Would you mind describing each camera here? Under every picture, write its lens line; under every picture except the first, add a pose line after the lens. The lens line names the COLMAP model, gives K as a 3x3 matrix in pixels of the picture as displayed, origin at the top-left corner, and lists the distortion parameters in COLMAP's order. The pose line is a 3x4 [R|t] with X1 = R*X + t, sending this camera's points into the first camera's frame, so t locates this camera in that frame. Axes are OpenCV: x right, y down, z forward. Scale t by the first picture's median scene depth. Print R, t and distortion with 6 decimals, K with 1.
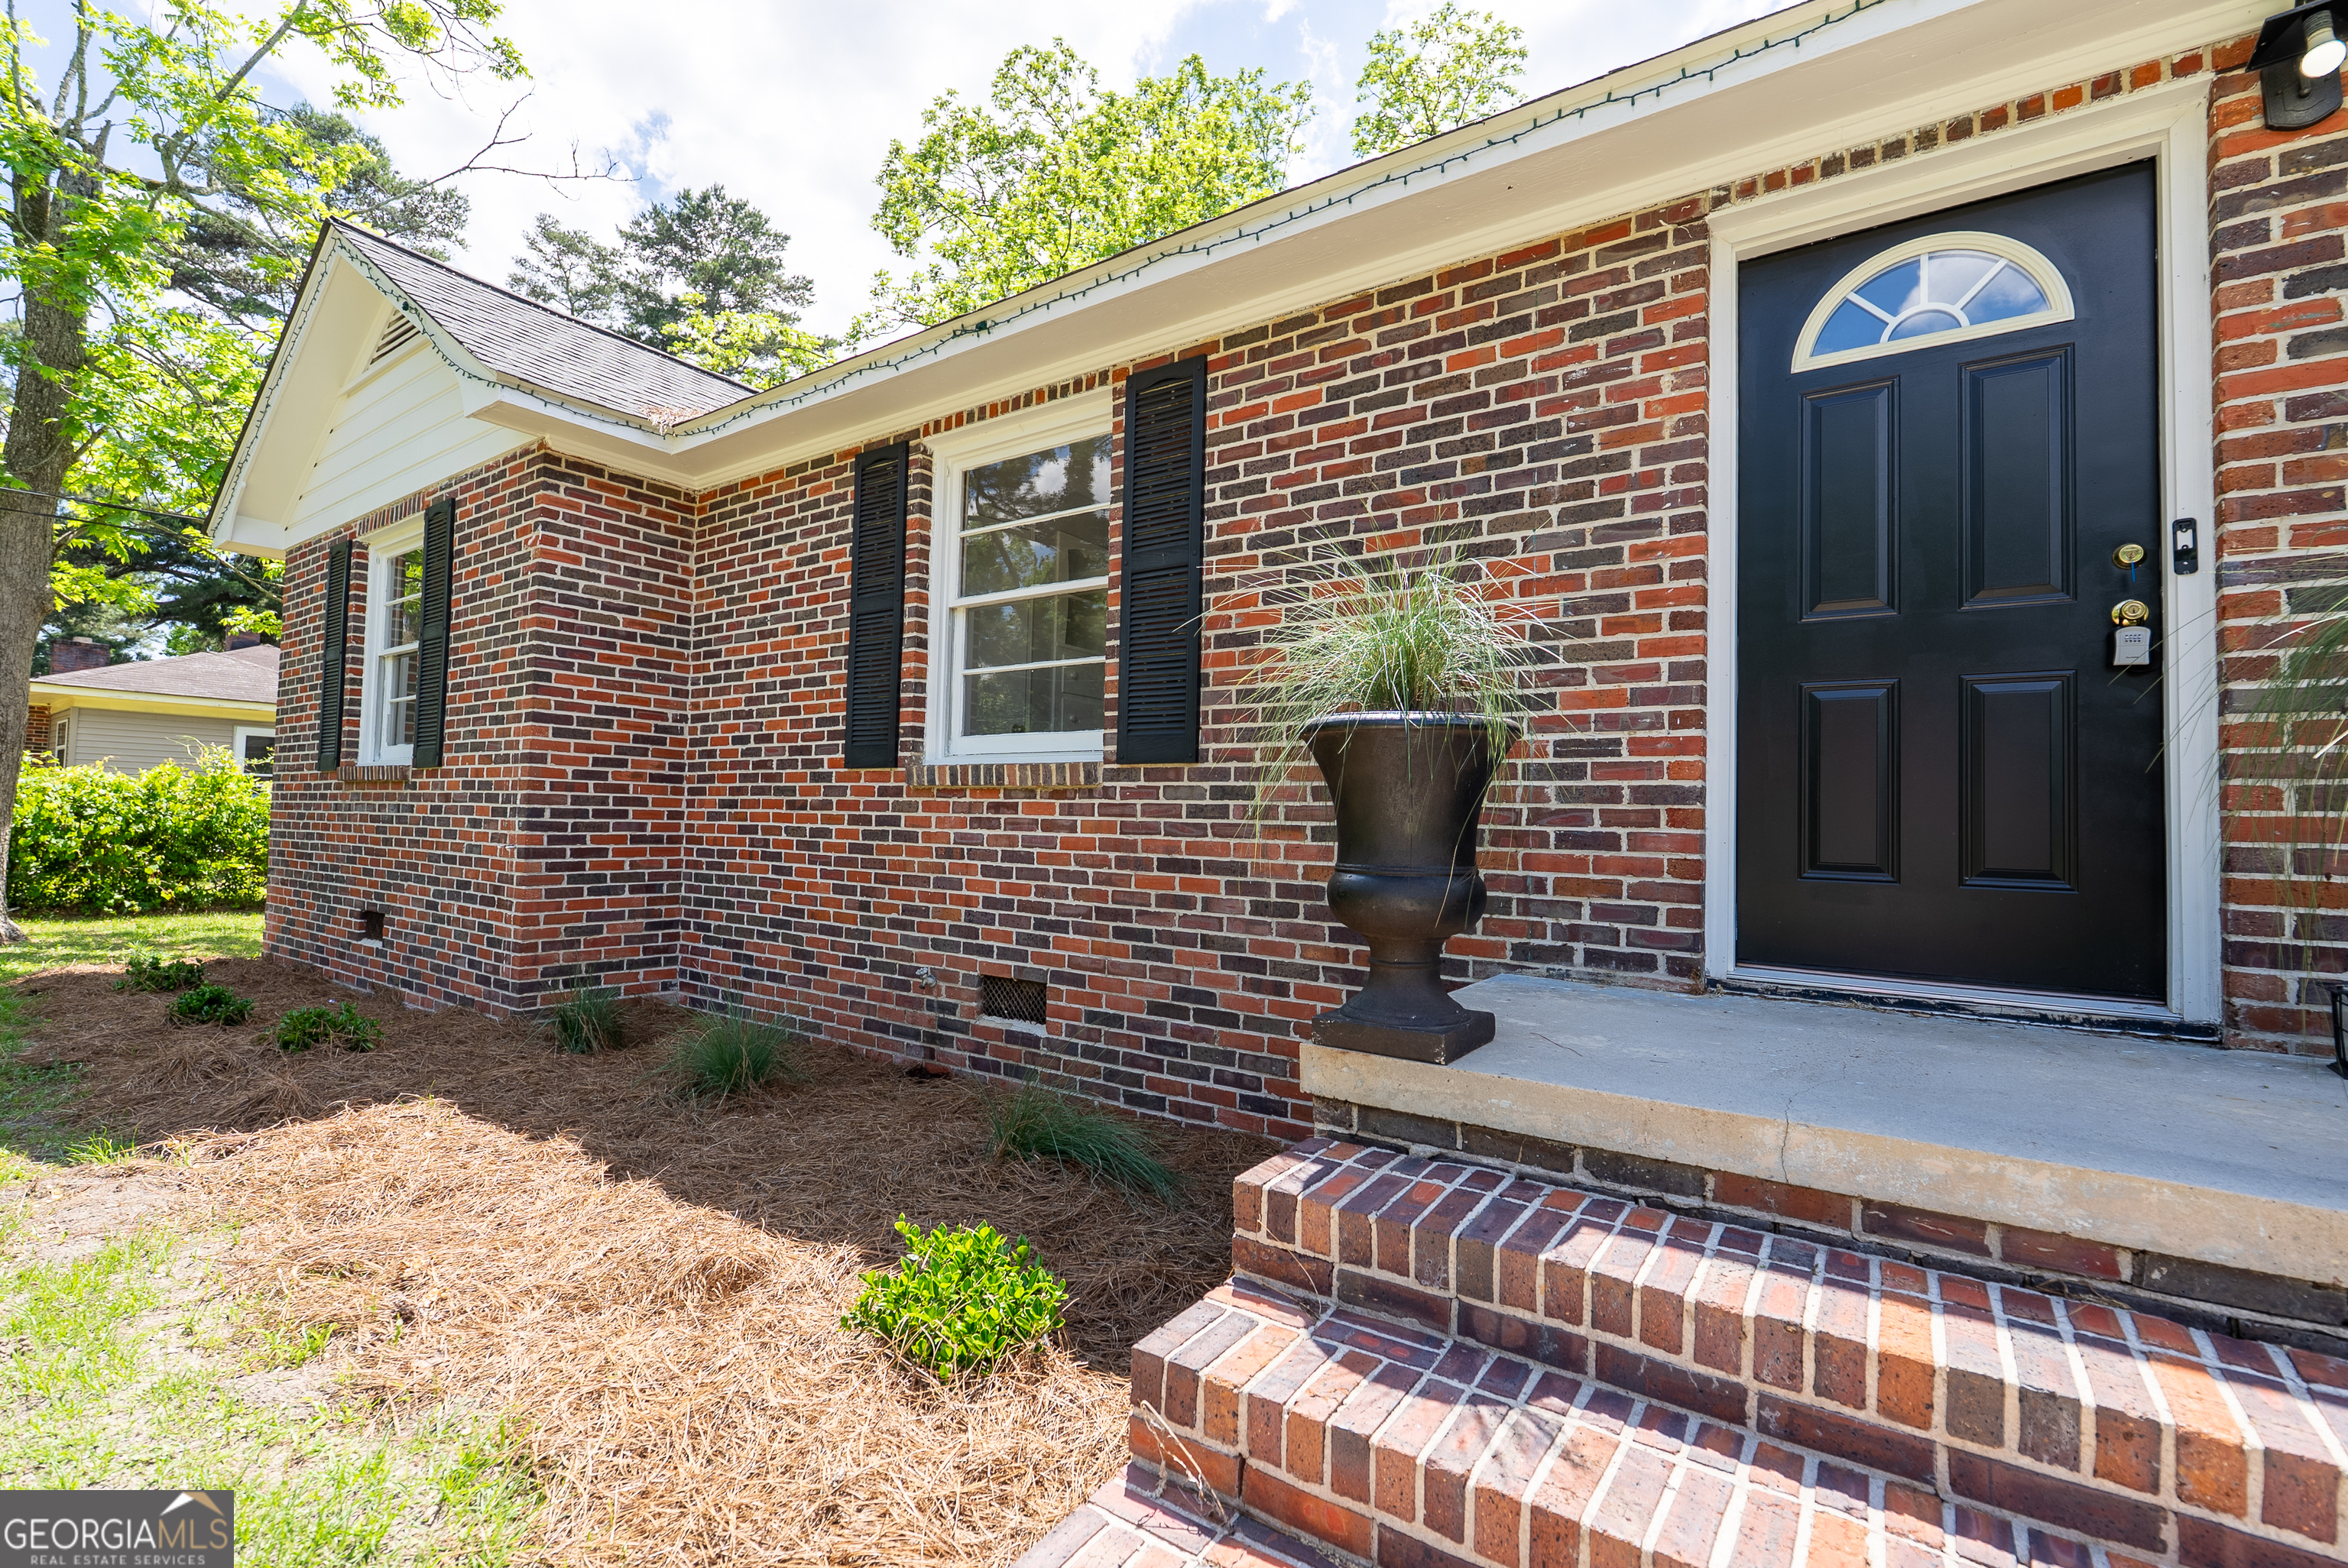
lens RADIAL K [[1035.5, 0, 1178.3], [0, 1035.5, 784.2], [0, 0, 1]] dist [-0.007234, 0.001018]
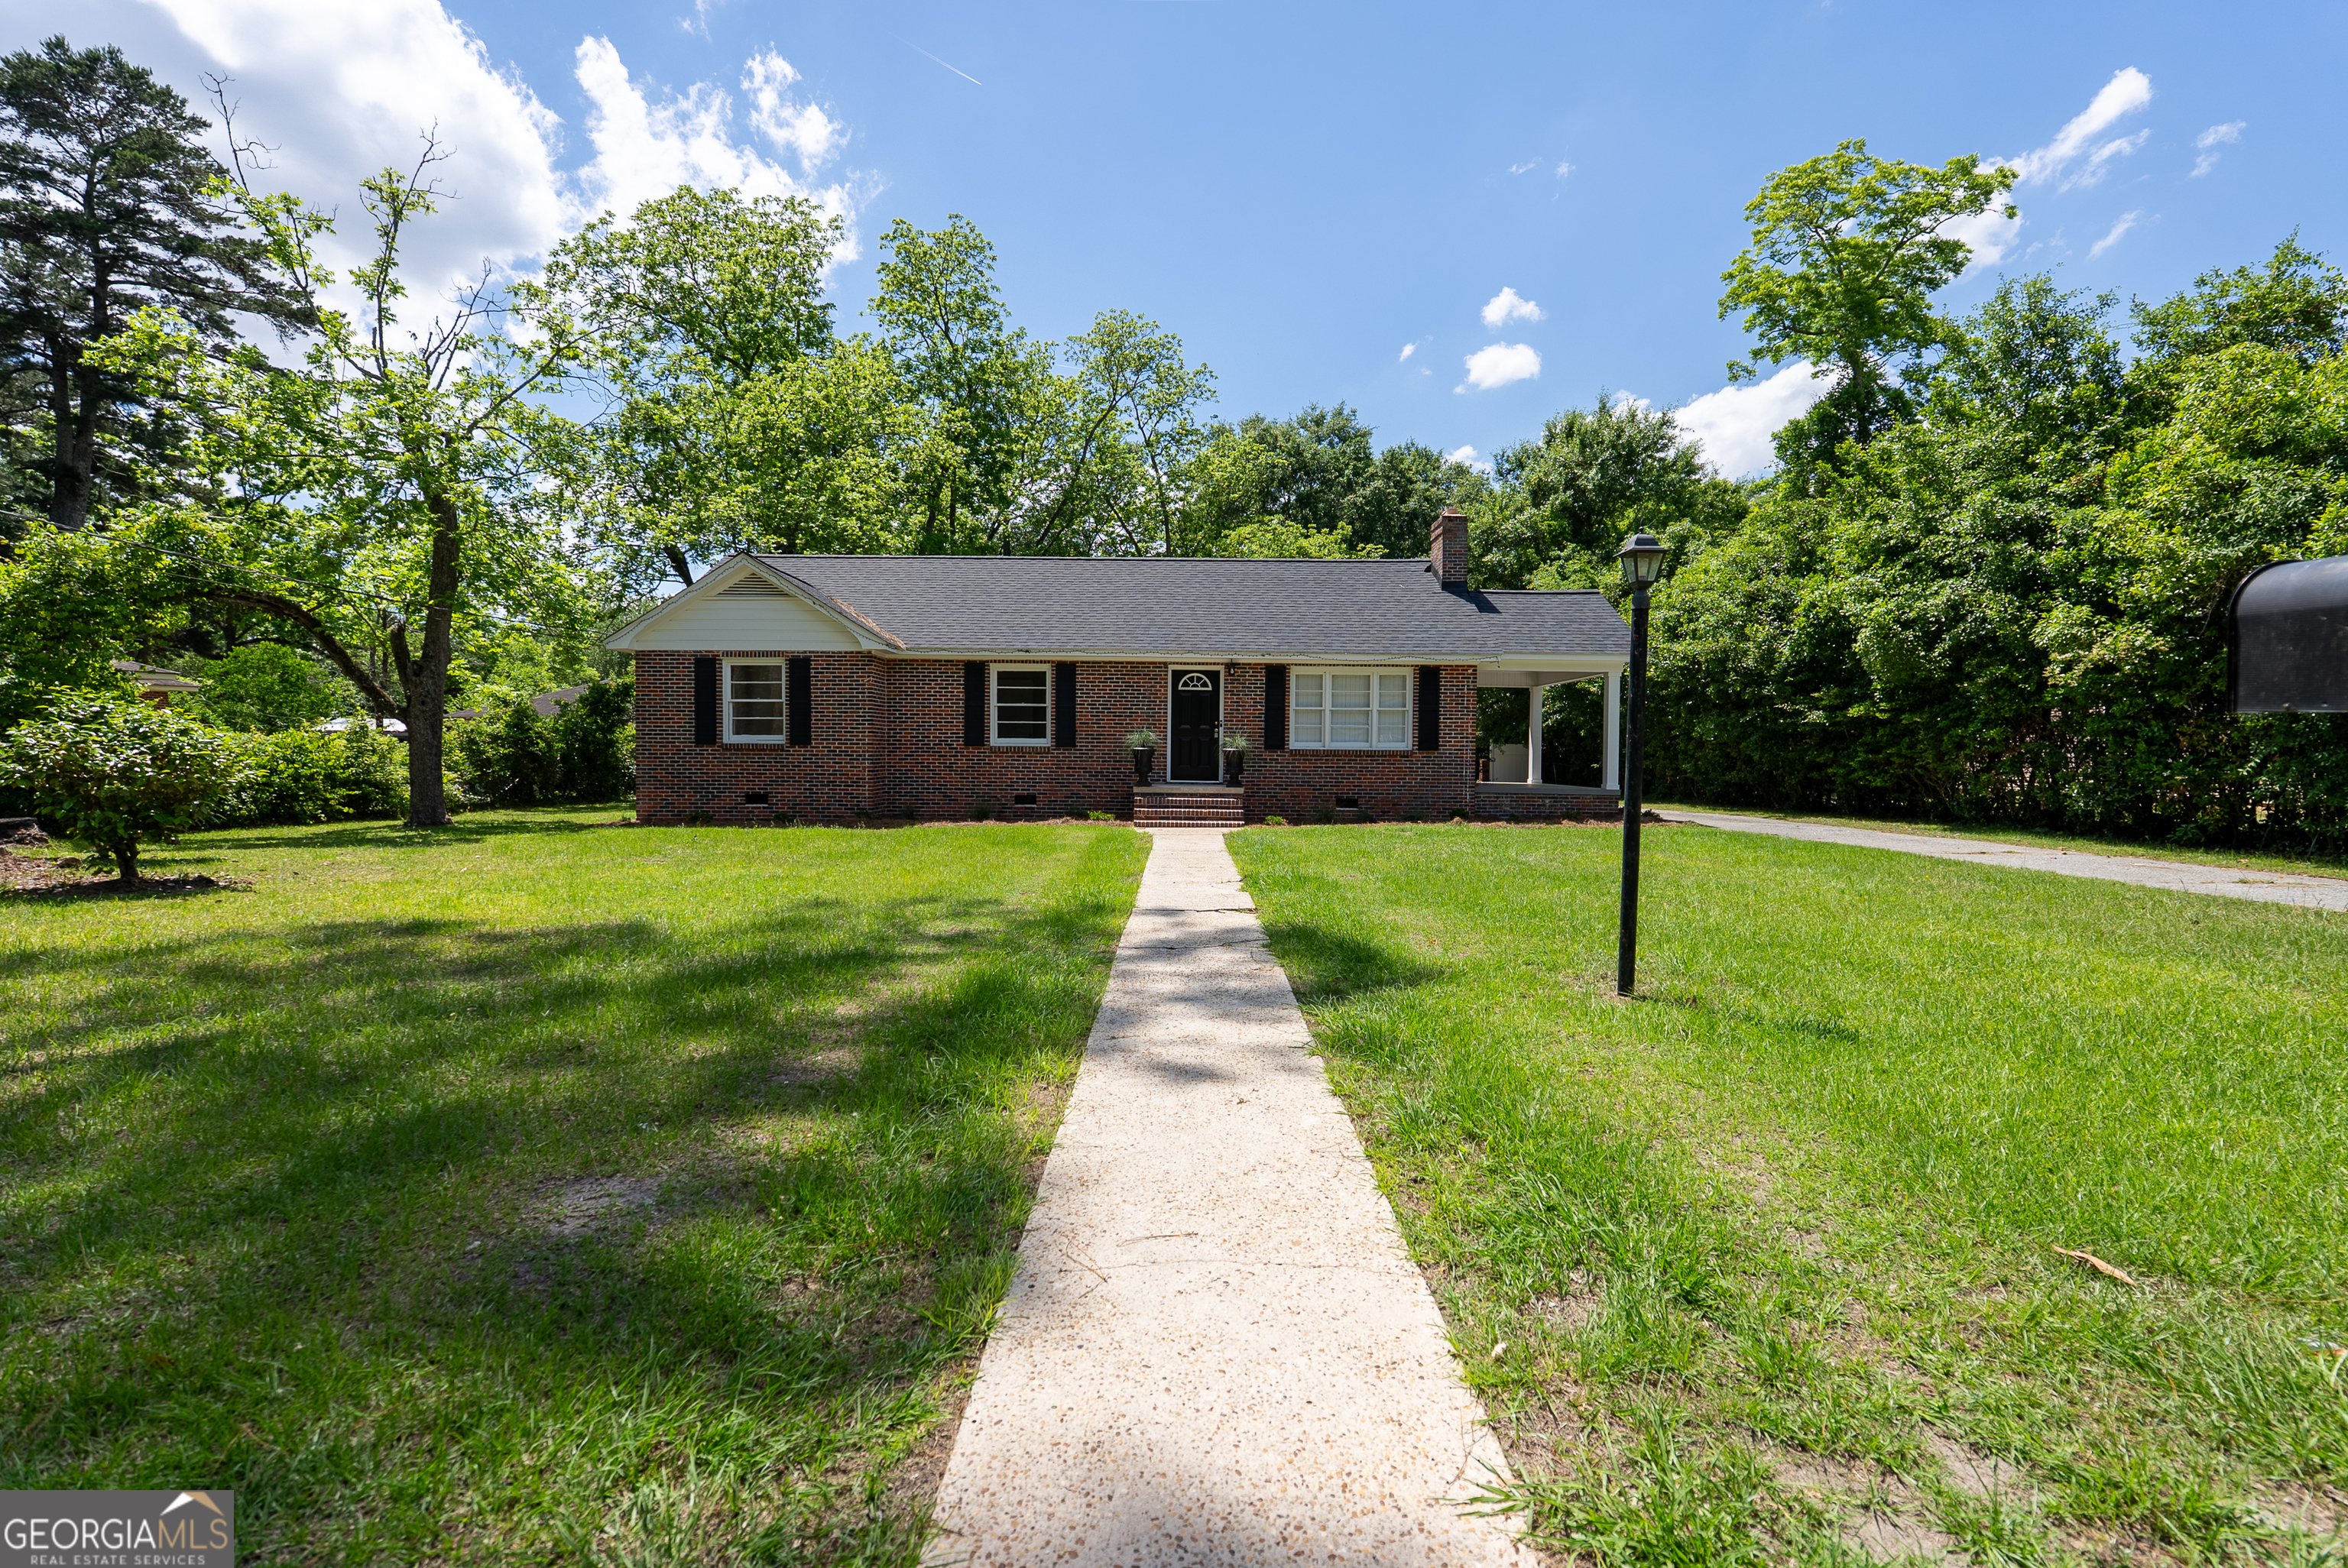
lens RADIAL K [[1046.1, 0, 1174.0], [0, 1046.1, 784.0], [0, 0, 1]] dist [0.000434, 0.000300]
pose [[0.822180, -0.033412, 0.568246, -3.117708], [-0.011406, 0.997108, 0.075132, -0.290247], [-0.569113, -0.068253, 0.819421, -4.321783]]
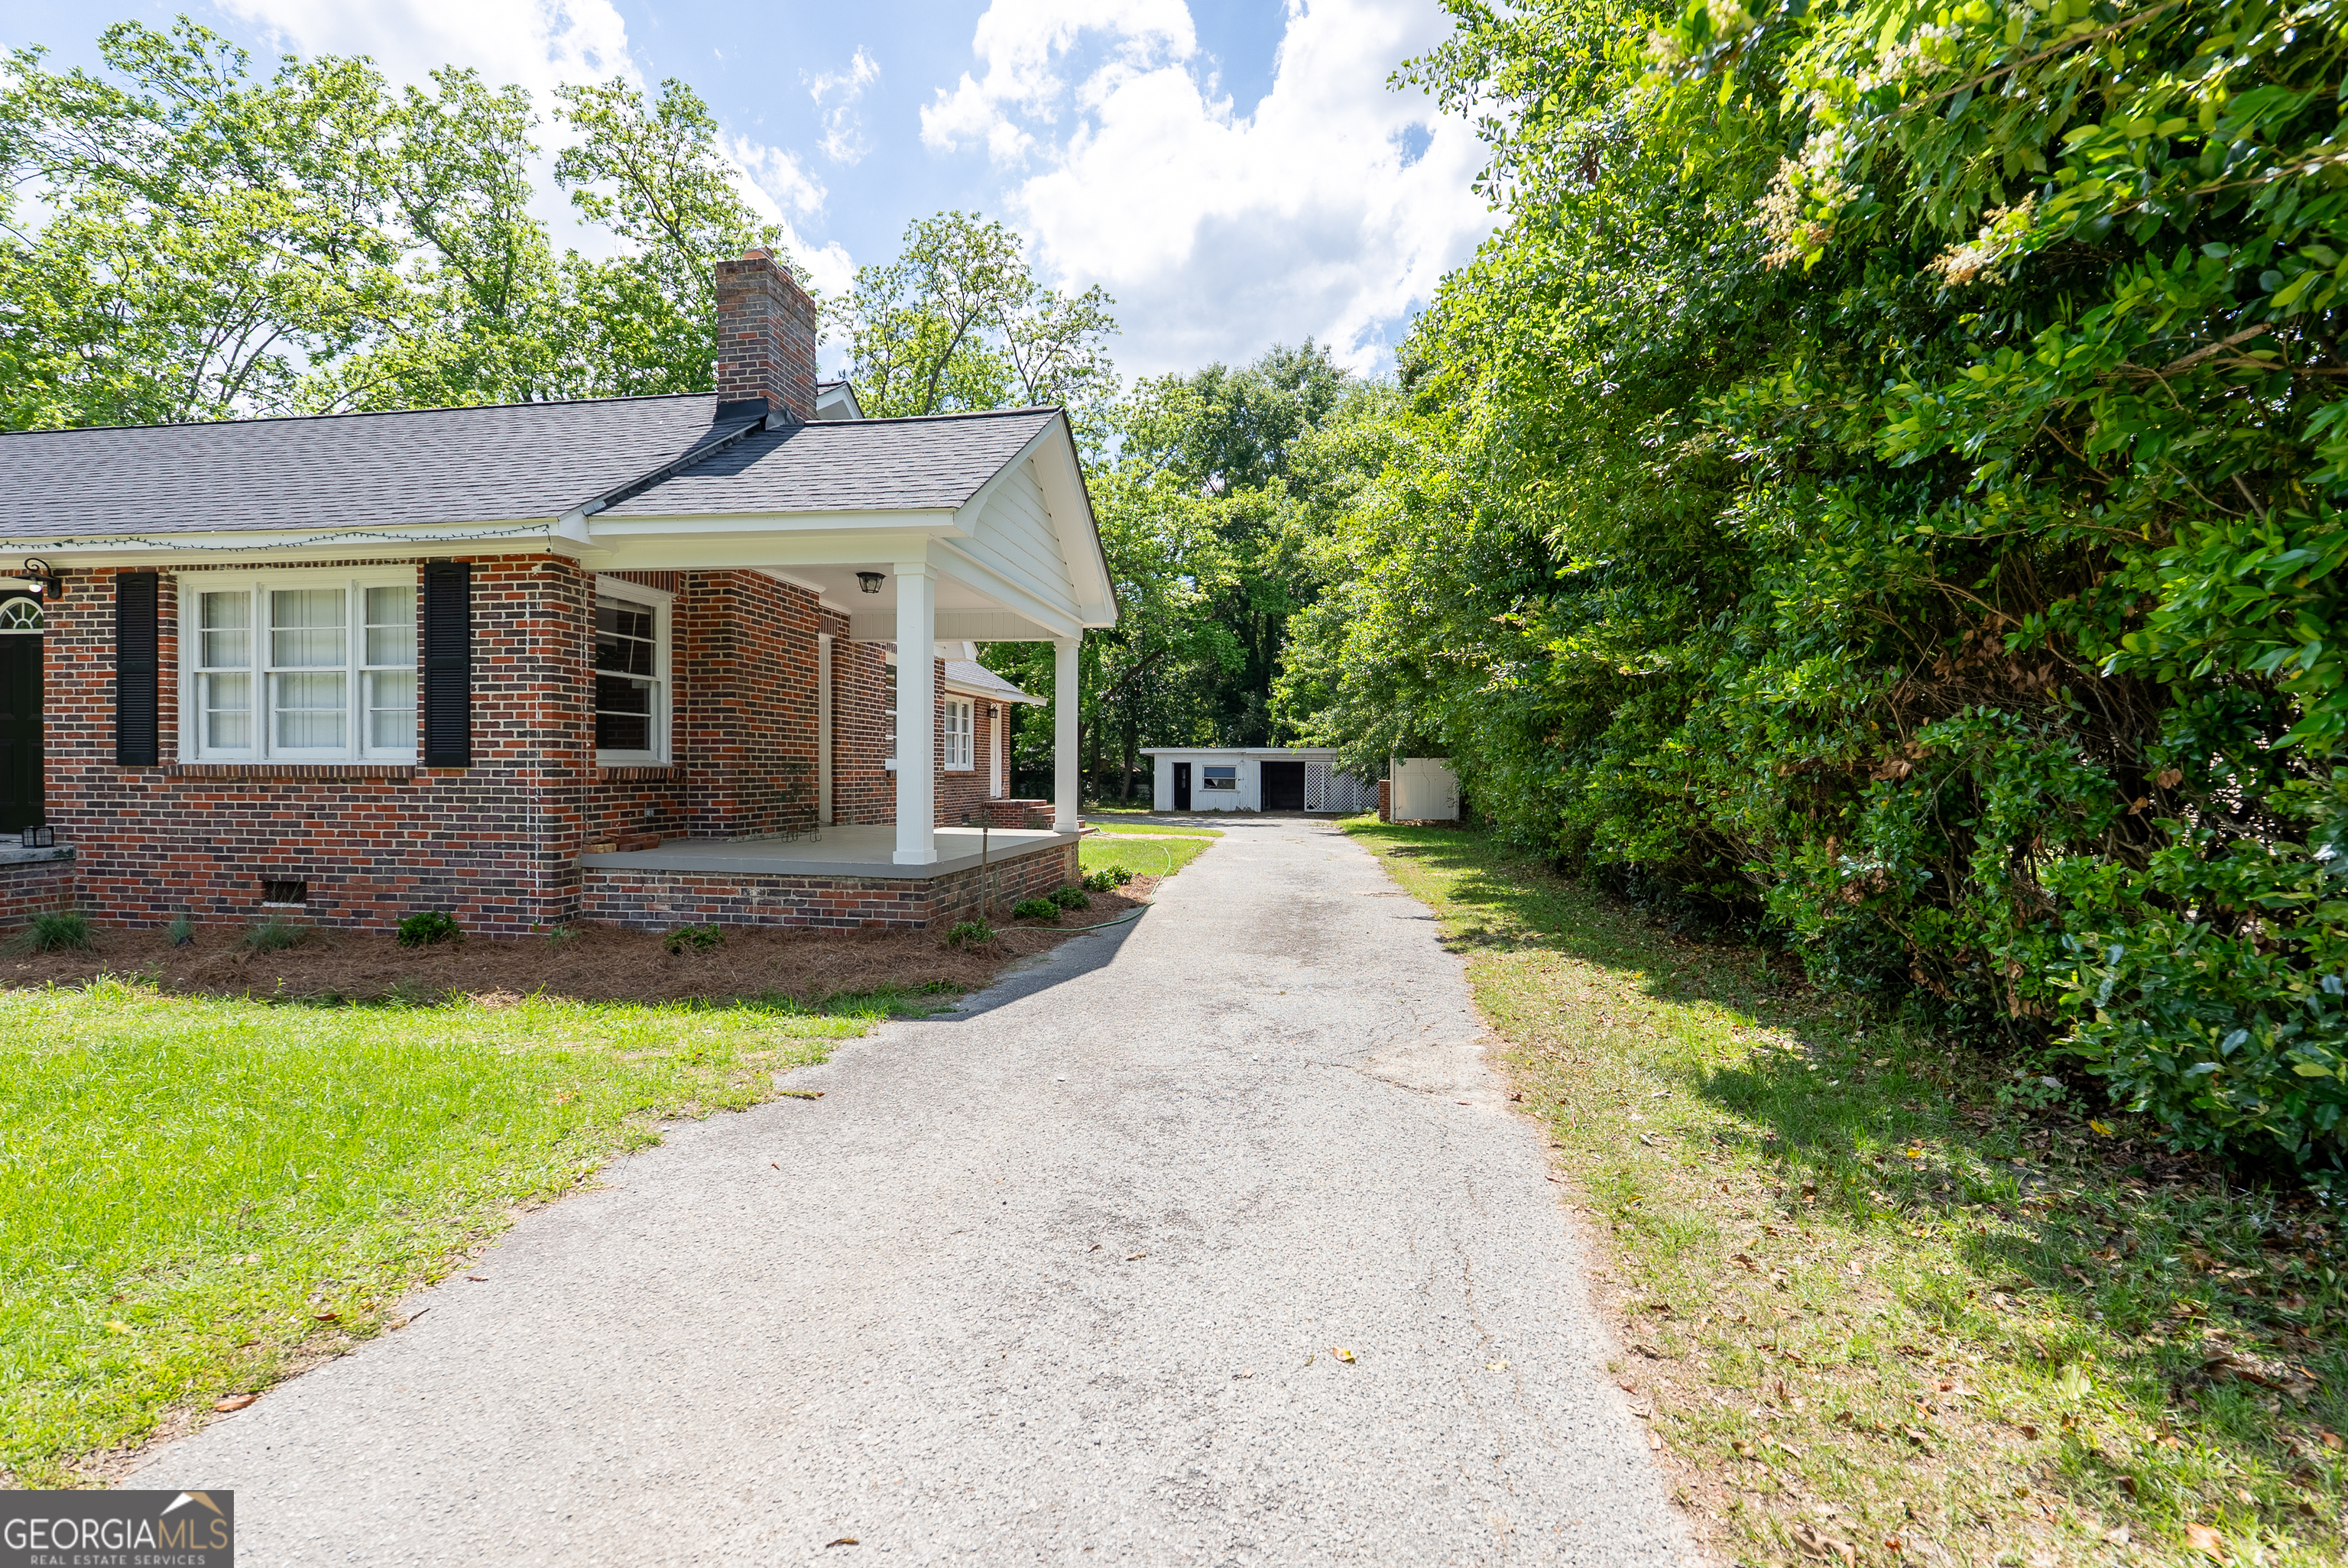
lens RADIAL K [[1046.1, 0, 1174.0], [0, 1046.1, 784.0], [0, 0, 1]] dist [0.000434, 0.000300]
pose [[0.900457, -0.023337, 0.434319, 2.263578], [-0.001585, 0.998377, 0.056933, -0.140916], [-0.434942, -0.051954, 0.898958, -3.100929]]
